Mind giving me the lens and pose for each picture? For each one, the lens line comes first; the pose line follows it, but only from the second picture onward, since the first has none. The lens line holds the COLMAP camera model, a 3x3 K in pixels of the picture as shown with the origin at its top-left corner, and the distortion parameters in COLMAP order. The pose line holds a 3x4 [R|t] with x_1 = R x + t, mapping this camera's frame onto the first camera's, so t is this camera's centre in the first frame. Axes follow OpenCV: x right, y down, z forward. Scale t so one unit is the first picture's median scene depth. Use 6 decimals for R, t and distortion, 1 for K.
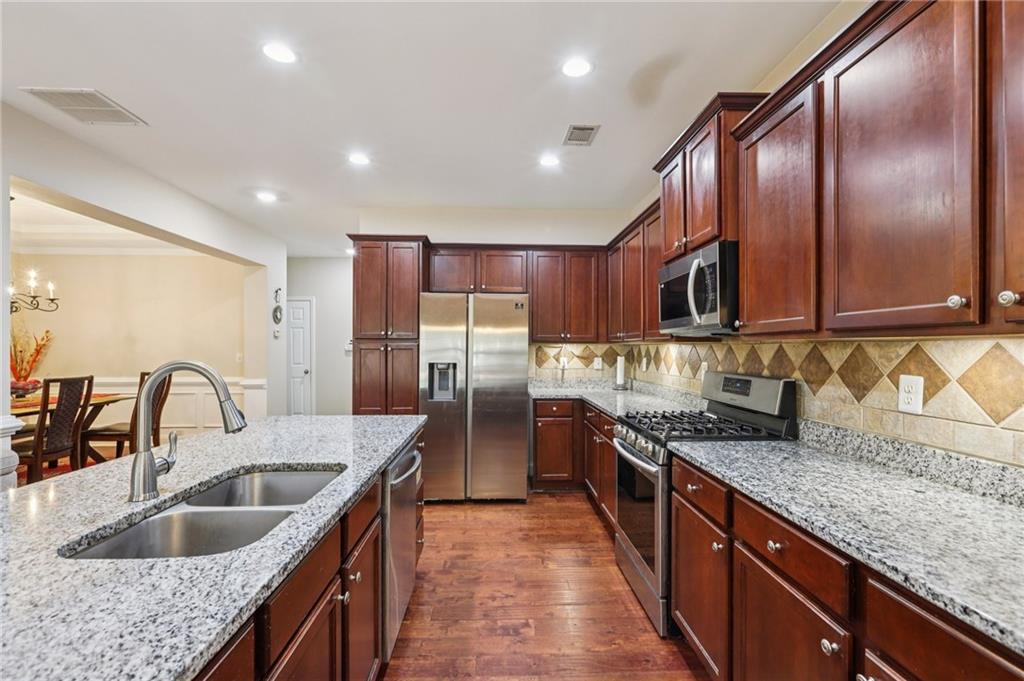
lens RADIAL K [[457.3, 0, 510.1], [0, 457.3, 346.6], [0, 0, 1]] dist [-0.000025, 0.000351]
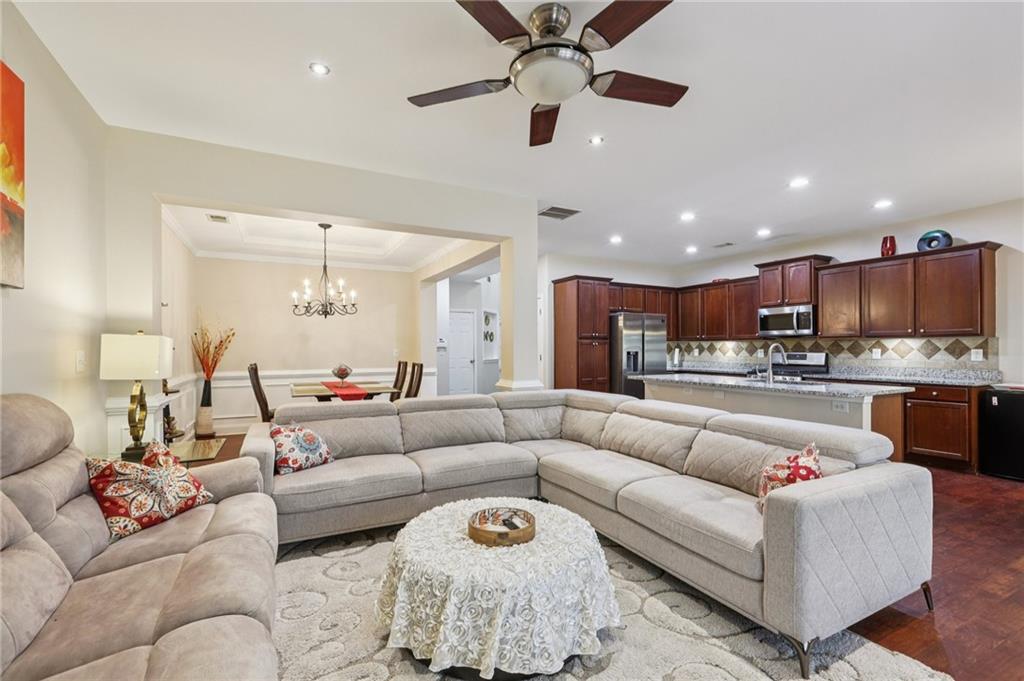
lens RADIAL K [[457.3, 0, 510.1], [0, 457.3, 346.6], [0, 0, 1]] dist [-0.000025, 0.000351]
pose [[0.907483, -0.003037, 0.420078, -2.489870], [0.003296, 0.999995, 0.000109, 0.026963], [-0.420076, 0.001286, 0.907488, -0.815731]]
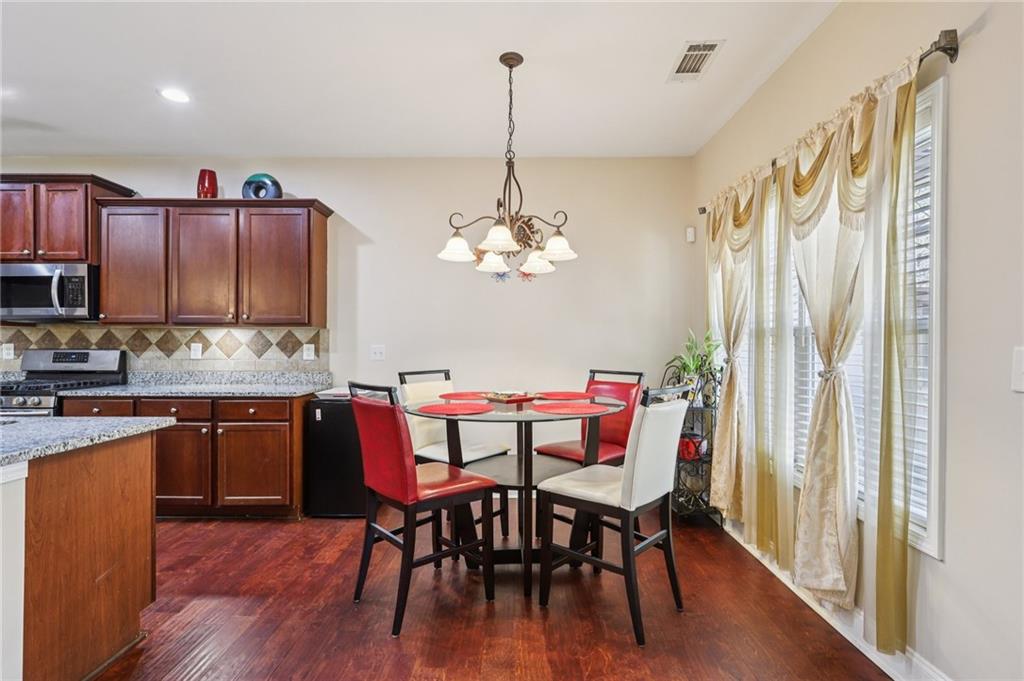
lens RADIAL K [[496.5, 0, 512.0], [0, 496.5, 340.5], [0, 0, 1]] dist [0.001200, 0.000355]
pose [[0.047759, 0.004488, 0.998849, -1.217150], [-0.004745, 0.999980, -0.004267, 0.038716], [-0.998848, -0.004536, 0.047780, -0.571173]]
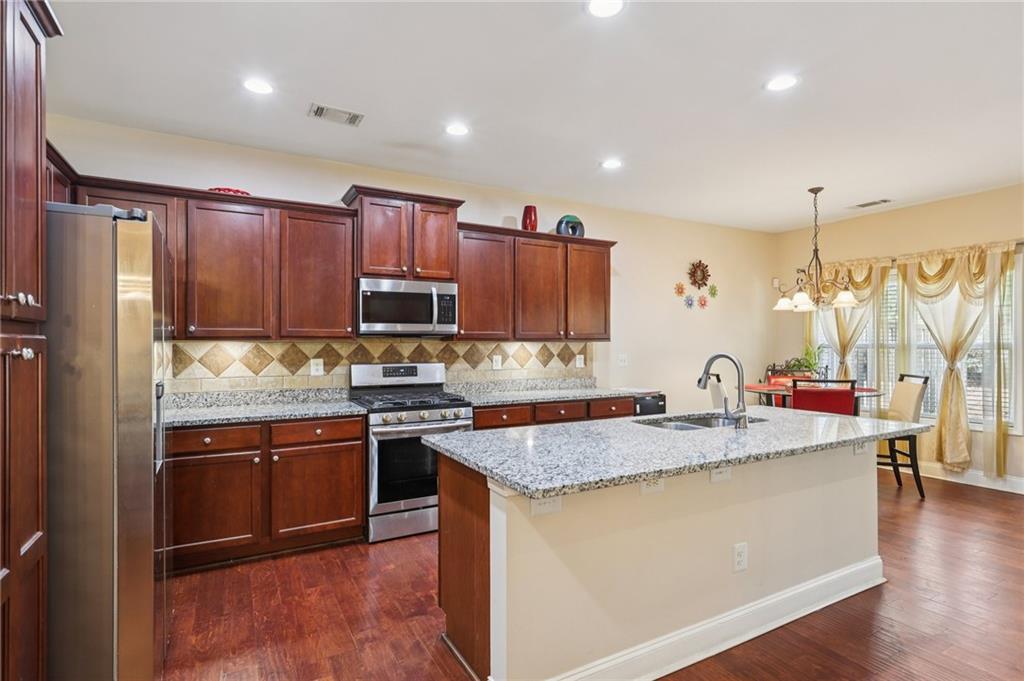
lens RADIAL K [[513.7, 0, 512.0], [0, 513.7, 340.5], [0, 0, 1]] dist [0.003100, 0.000639]
pose [[-0.451837, 0.007103, 0.892072, -1.362141], [-0.000855, 0.999964, -0.008395, 0.000478], [-0.892100, -0.004556, -0.451815, 1.701272]]
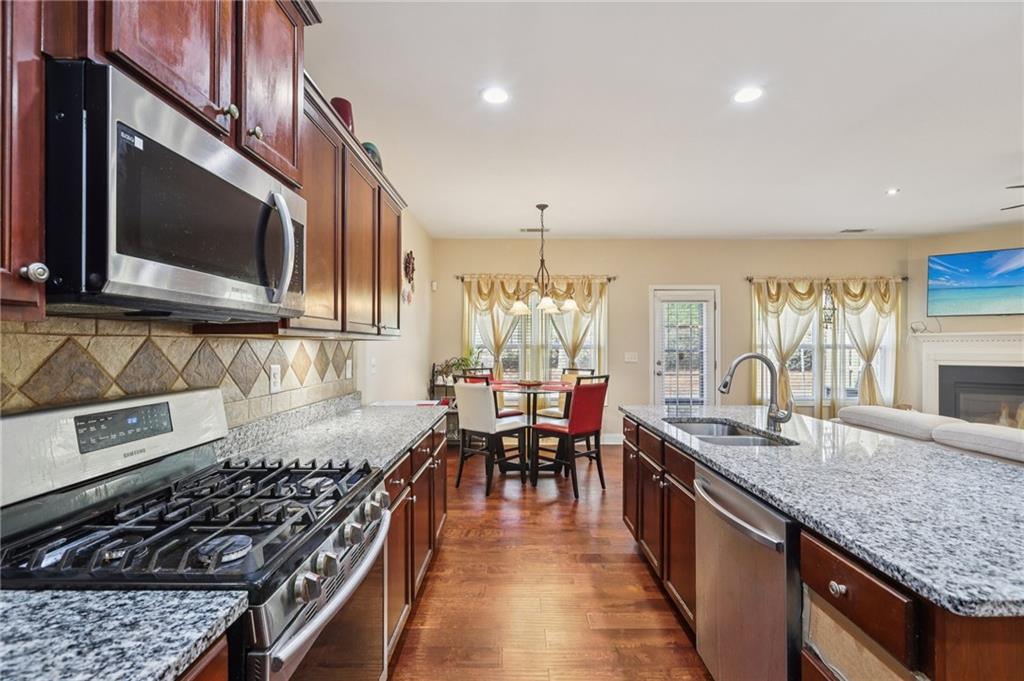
lens RADIAL K [[457.3, 0, 510.1], [0, 457.3, 346.6], [0, 0, 1]] dist [-0.000025, 0.000351]
pose [[-0.998845, -0.005371, 0.047737, 0.092669], [-0.005315, 0.999985, 0.001308, 0.003263], [-0.047743, 0.001053, -0.998859, 1.734309]]
